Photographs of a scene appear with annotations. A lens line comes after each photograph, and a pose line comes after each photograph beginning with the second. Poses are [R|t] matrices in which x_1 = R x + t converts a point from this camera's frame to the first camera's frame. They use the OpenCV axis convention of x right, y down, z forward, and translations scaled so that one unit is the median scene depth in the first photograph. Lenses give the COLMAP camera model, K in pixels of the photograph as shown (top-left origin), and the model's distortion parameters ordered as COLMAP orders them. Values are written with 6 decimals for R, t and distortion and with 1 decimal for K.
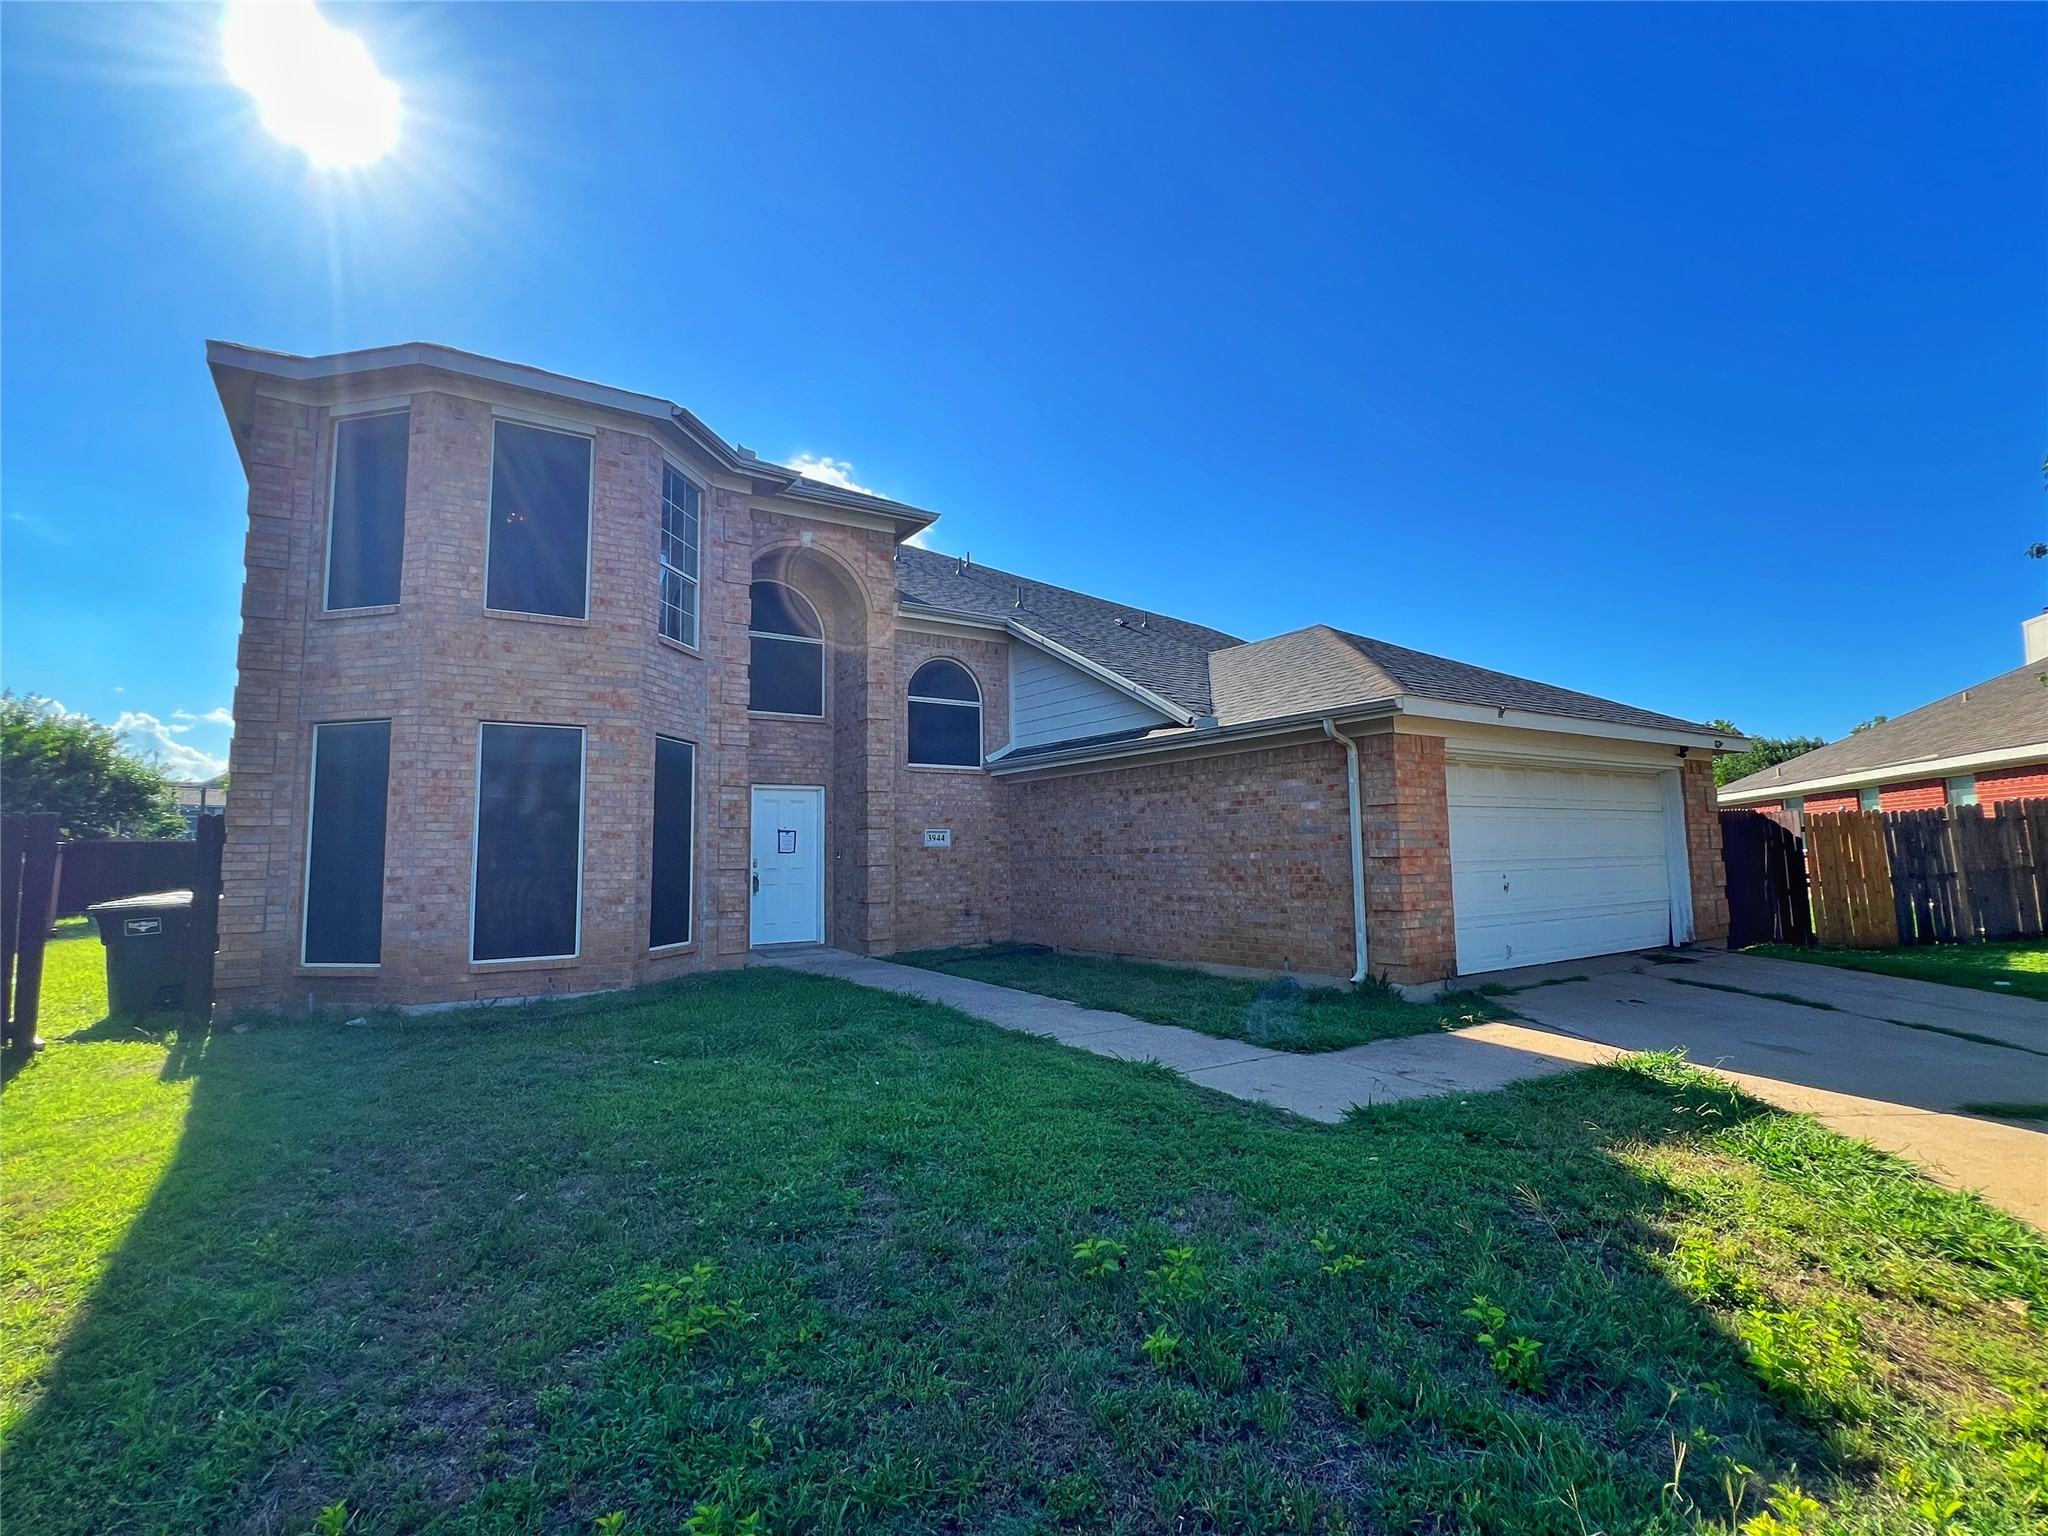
lens RADIAL K [[945.5, 0, 1024.0], [0, 945.5, 768.0], [0, 0, 1]] dist [-0.005148, -0.000085]
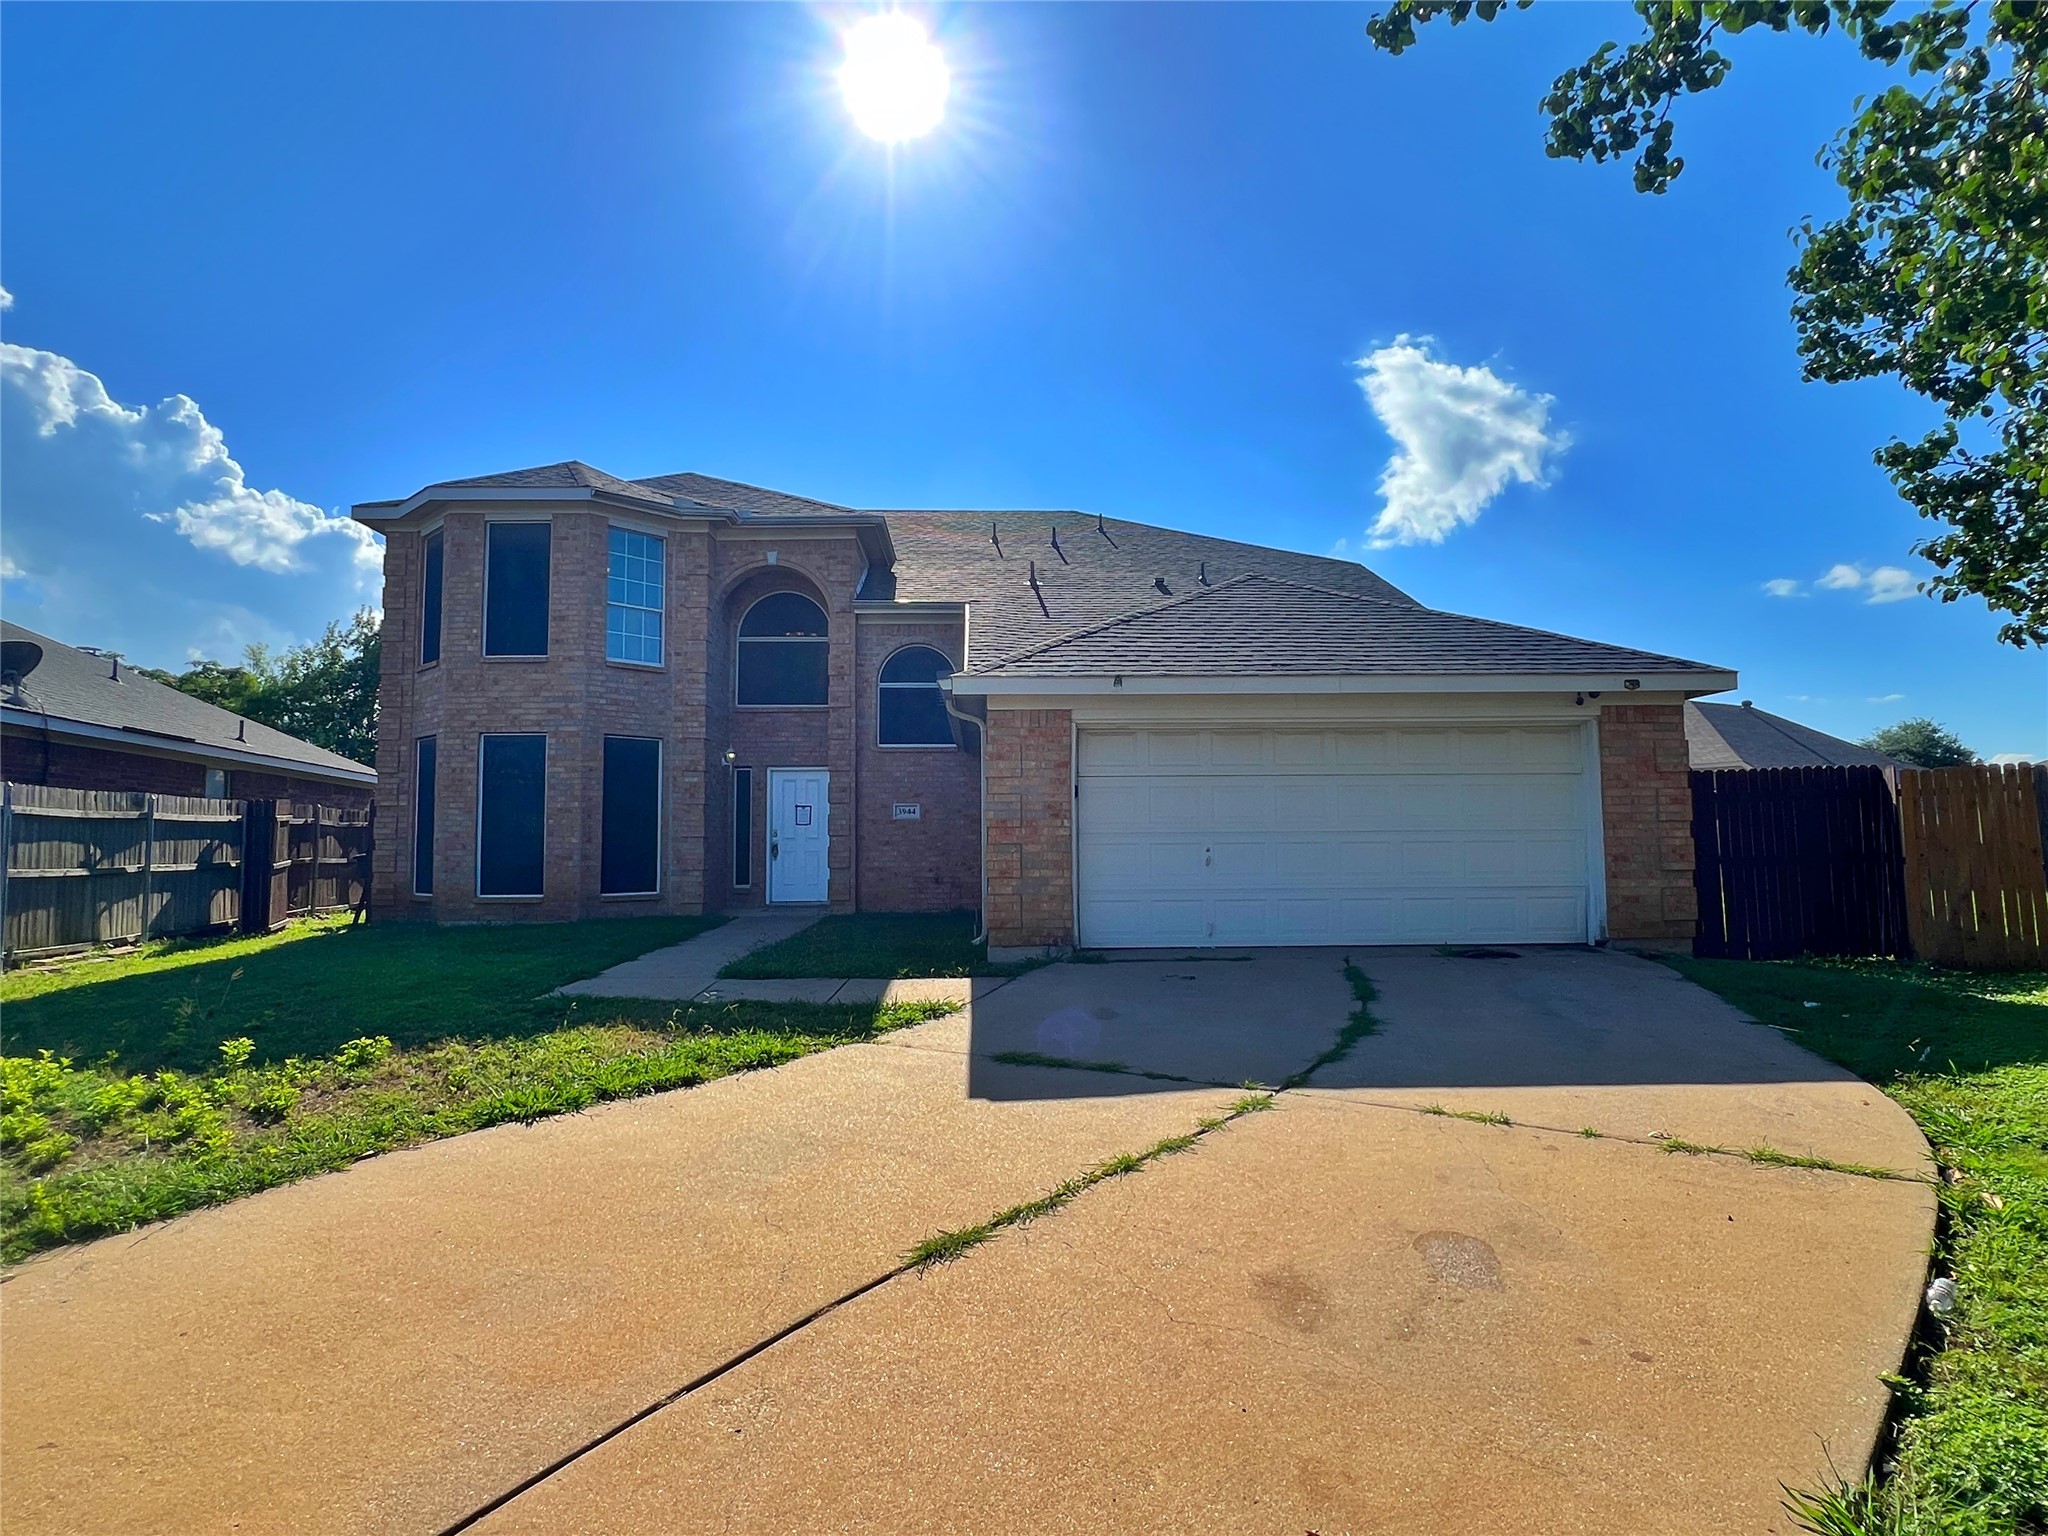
lens RADIAL K [[1149.7, 0, 1024.0], [0, 1149.7, 768.0], [0, 0, 1]] dist [0.006513, 0.000233]
pose [[0.847777, -0.024534, -0.529786, 0.989830], [0.042700, 0.998844, 0.022074, 0.000425], [0.528632, -0.041336, 0.847844, -0.071304]]
